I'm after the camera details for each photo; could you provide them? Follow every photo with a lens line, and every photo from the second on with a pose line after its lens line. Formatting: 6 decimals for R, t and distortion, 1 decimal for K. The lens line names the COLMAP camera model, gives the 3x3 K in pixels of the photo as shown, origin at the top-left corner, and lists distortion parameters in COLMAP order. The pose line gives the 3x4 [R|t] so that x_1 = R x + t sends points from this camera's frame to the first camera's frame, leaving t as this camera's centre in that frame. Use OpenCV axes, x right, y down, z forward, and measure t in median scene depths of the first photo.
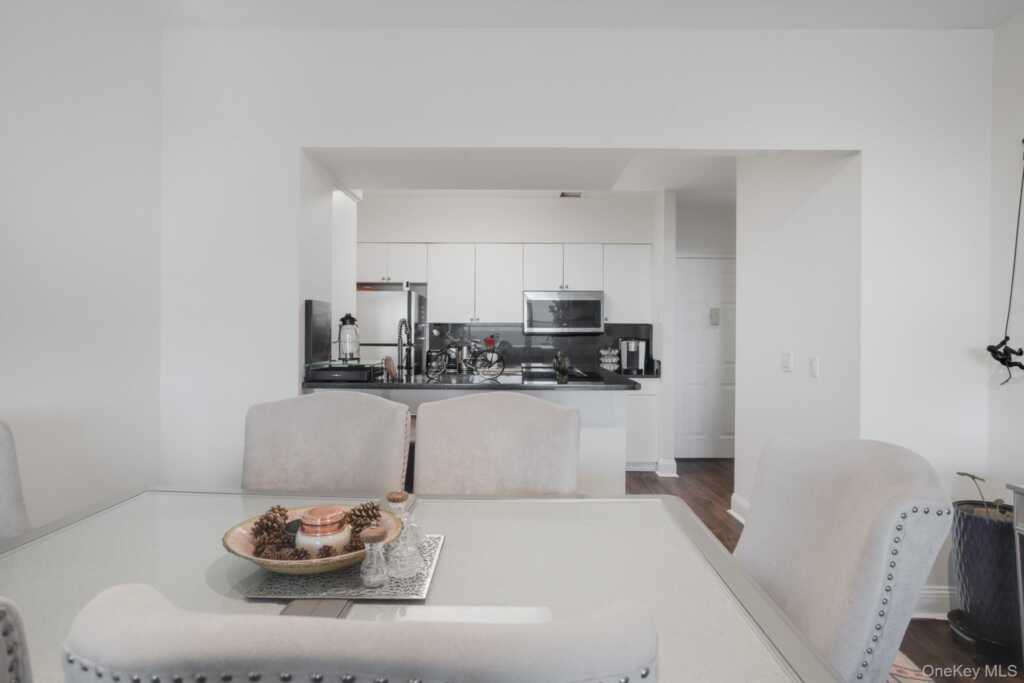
lens RADIAL K [[586.0, 0, 516.3], [0, 586.0, 333.7], [0, 0, 1]] dist [-0.002922, 0.000378]
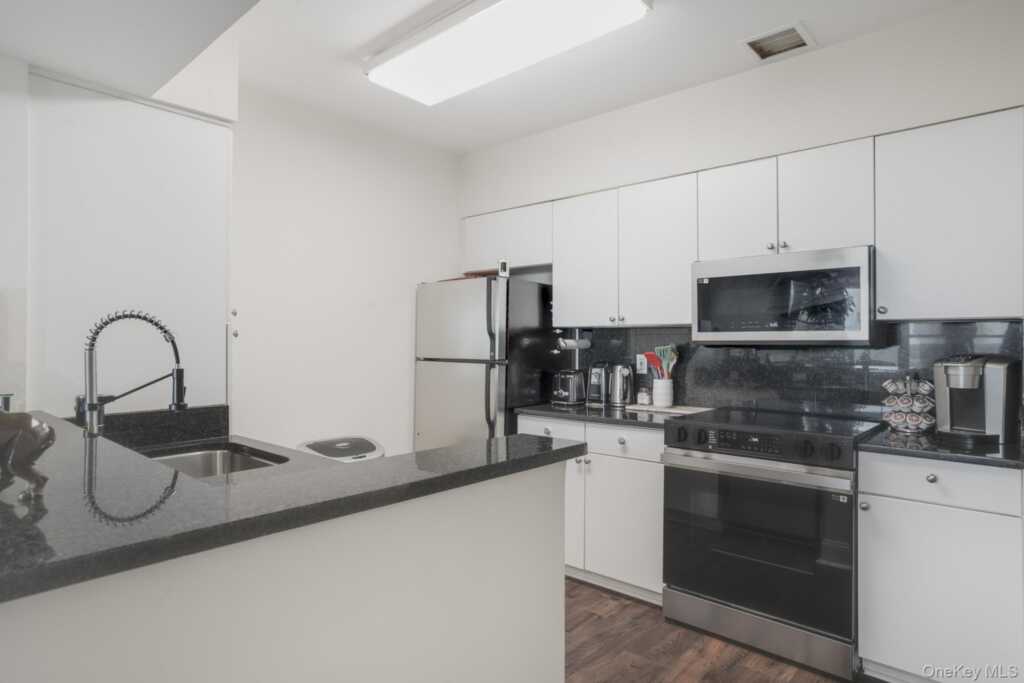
lens RADIAL K [[566.0, 0, 521.0], [0, 566.0, 343.9], [0, 0, 1]] dist [-0.007078, 0.000833]
pose [[0.749462, -0.001271, -0.662046, 0.230009], [-0.002842, 0.999983, -0.005137, 0.002659], [0.662041, 0.005731, 0.749446, 0.521545]]
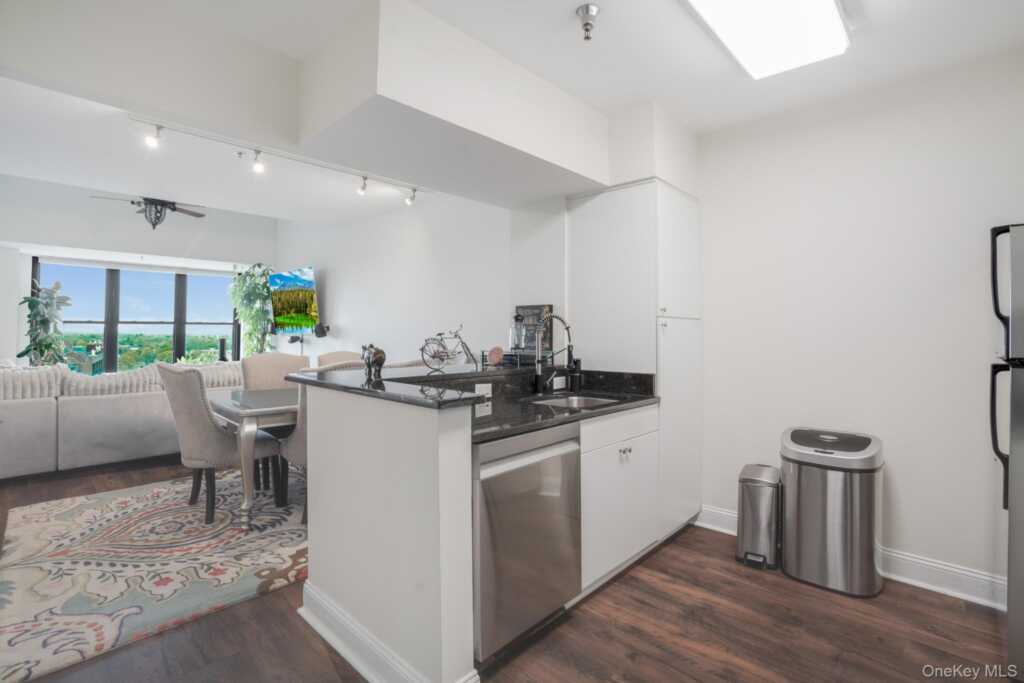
lens RADIAL K [[477.4, 0, 510.9], [0, 477.4, 321.6], [0, 0, 1]] dist [-0.041283, 0.012822]
pose [[-0.686959, -0.021577, -0.726376, 0.262400], [-0.011664, 0.999758, -0.018667, 0.001621], [0.726603, -0.004351, -0.687044, 0.905351]]
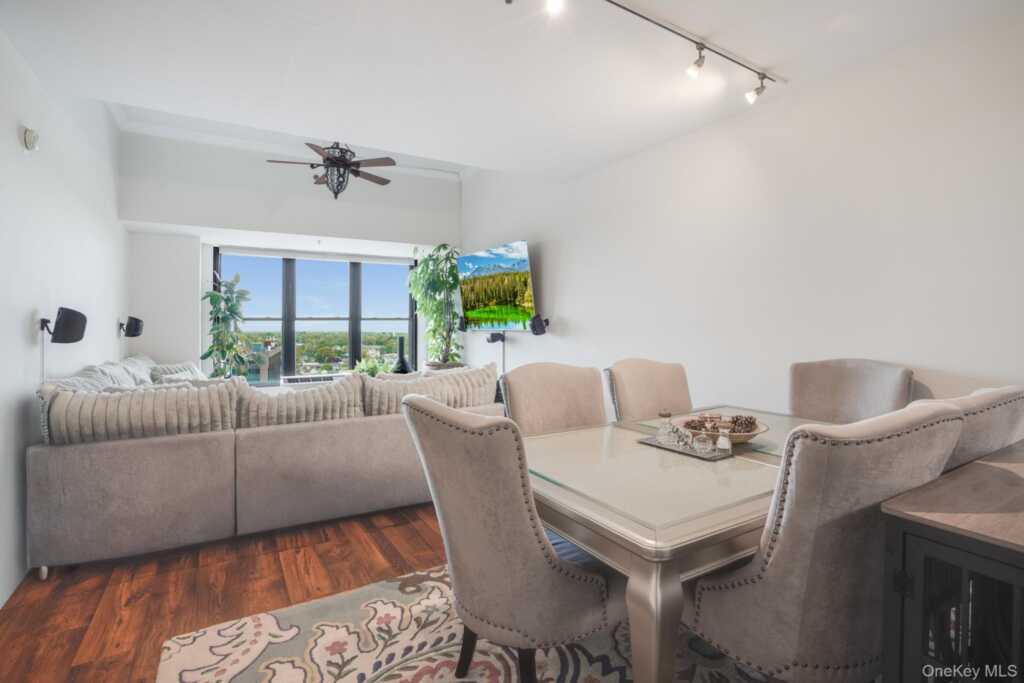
lens RADIAL K [[477.4, 0, 507.9], [0, 477.4, 328.3], [0, 0, 1]] dist [-0.041283, 0.012822]
pose [[-0.852228, -0.000152, -0.523170, 0.233254], [-0.003815, 0.999975, 0.005922, 0.006419], [0.523156, 0.007043, -0.852208, 0.468012]]
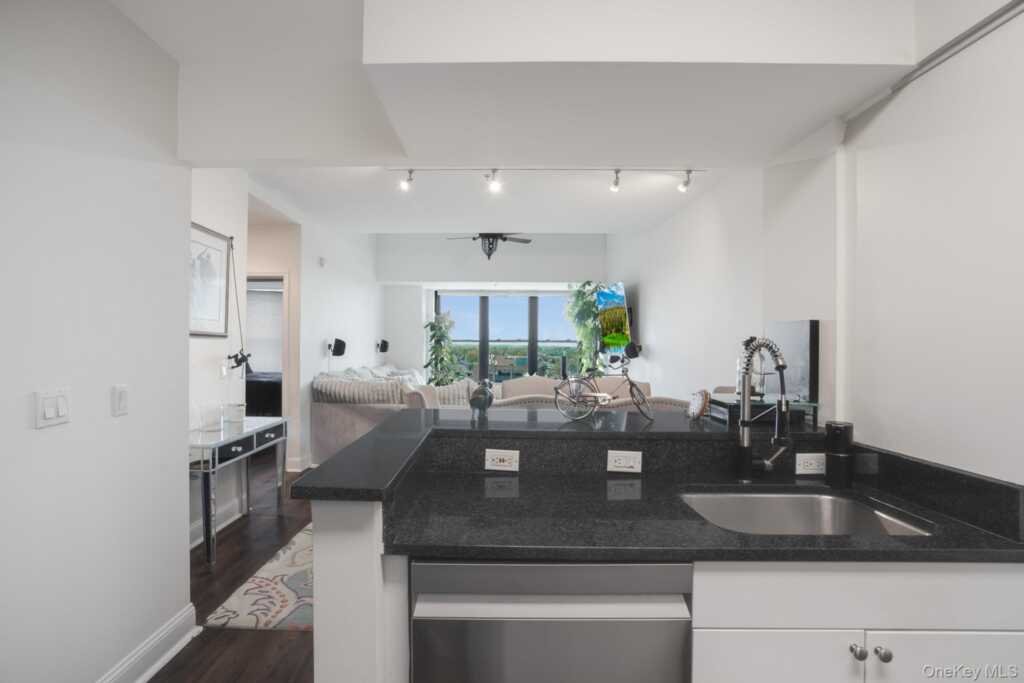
lens RADIAL K [[505.5, 0, 494.2], [0, 505.5, 336.9], [0, 0, 1]] dist [-0.026412, 0.002960]
pose [[-0.999885, -0.014198, 0.005254, 0.032287], [-0.014224, 0.999887, -0.004955, -0.013625], [-0.005183, -0.005029, -0.999974, 0.883650]]
